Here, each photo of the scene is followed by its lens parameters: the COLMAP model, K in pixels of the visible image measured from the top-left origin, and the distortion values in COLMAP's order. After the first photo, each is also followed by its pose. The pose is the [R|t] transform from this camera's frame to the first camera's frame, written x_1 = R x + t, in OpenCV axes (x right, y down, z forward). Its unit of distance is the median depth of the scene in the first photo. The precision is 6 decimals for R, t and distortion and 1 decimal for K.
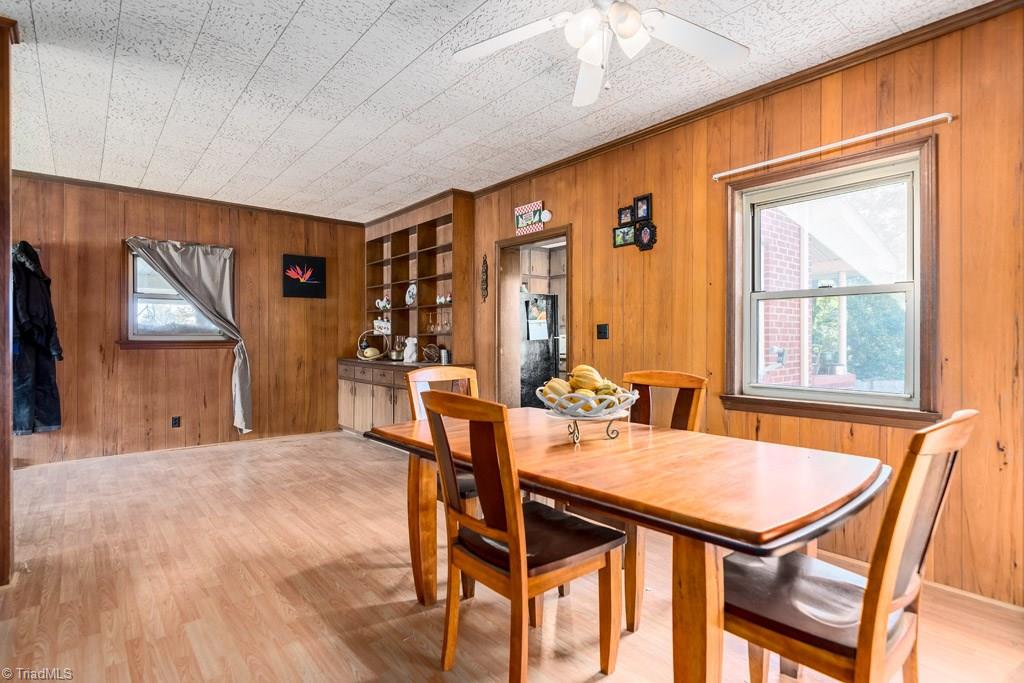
lens RADIAL K [[516.2, 0, 510.8], [0, 516.2, 340.2], [0, 0, 1]] dist [0.002987, 0.000277]
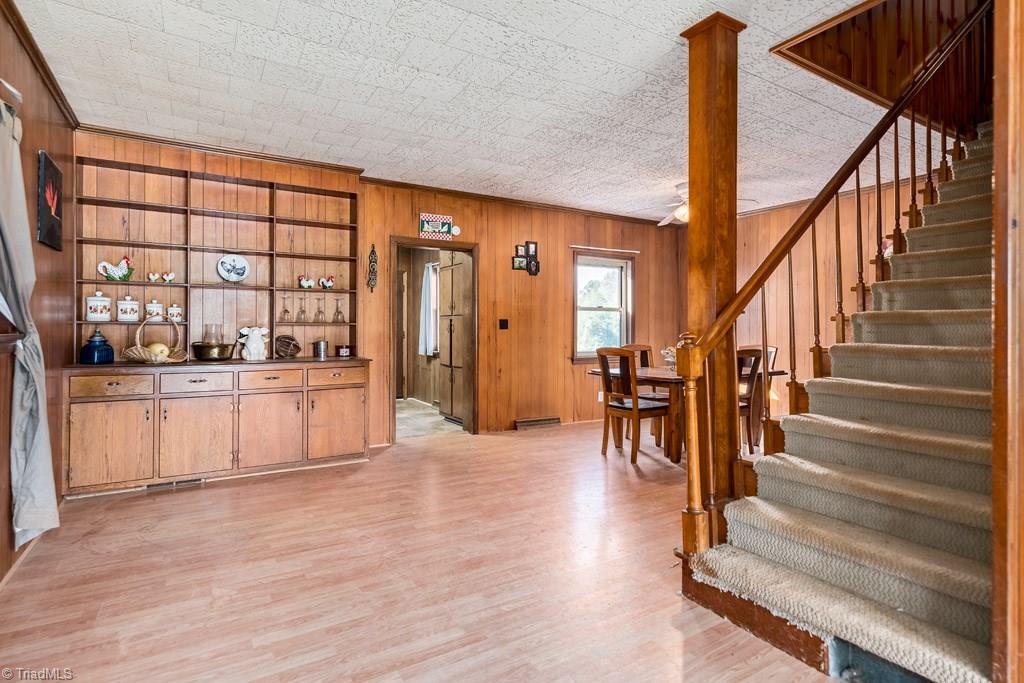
lens RADIAL K [[516.2, 0, 508.5], [0, 516.2, 330.5], [0, 0, 1]] dist [0.002987, 0.000277]
pose [[0.163154, -0.006395, 0.986580, -1.352231], [0.000157, 0.999979, 0.006456, -0.008803], [-0.986601, -0.000899, 0.163152, 0.795677]]
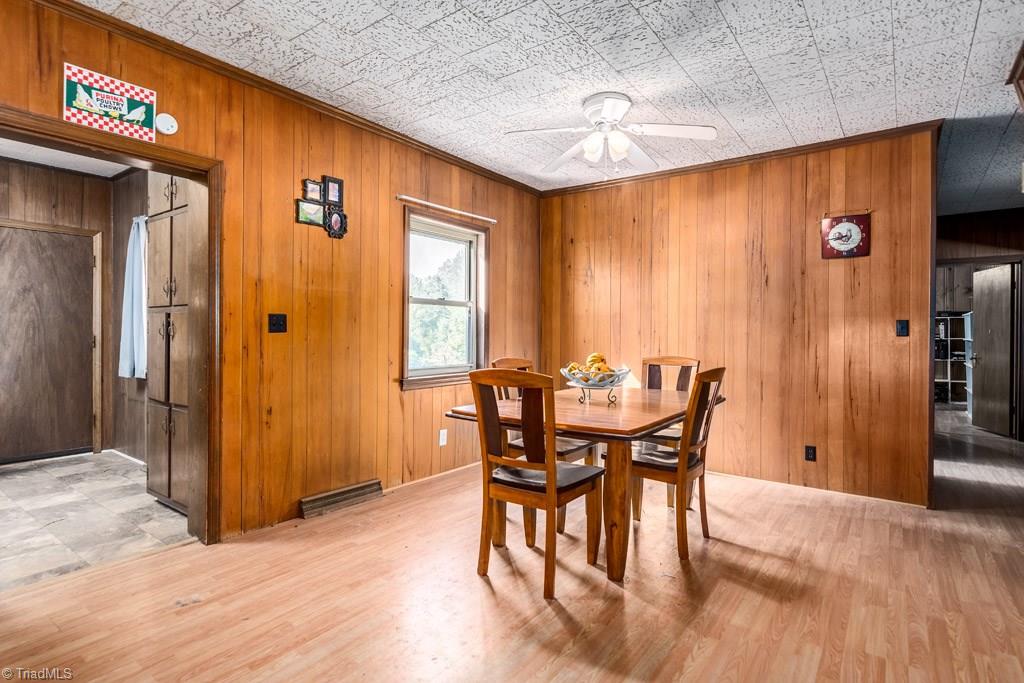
lens RADIAL K [[516.2, 0, 509.2], [0, 516.2, 331.5], [0, 0, 1]] dist [0.002987, 0.000277]
pose [[-0.226343, -0.000308, 0.974048, -0.707777], [-0.004445, 0.999990, -0.000716, -0.005550], [-0.974037, -0.004491, -0.226342, 0.889741]]
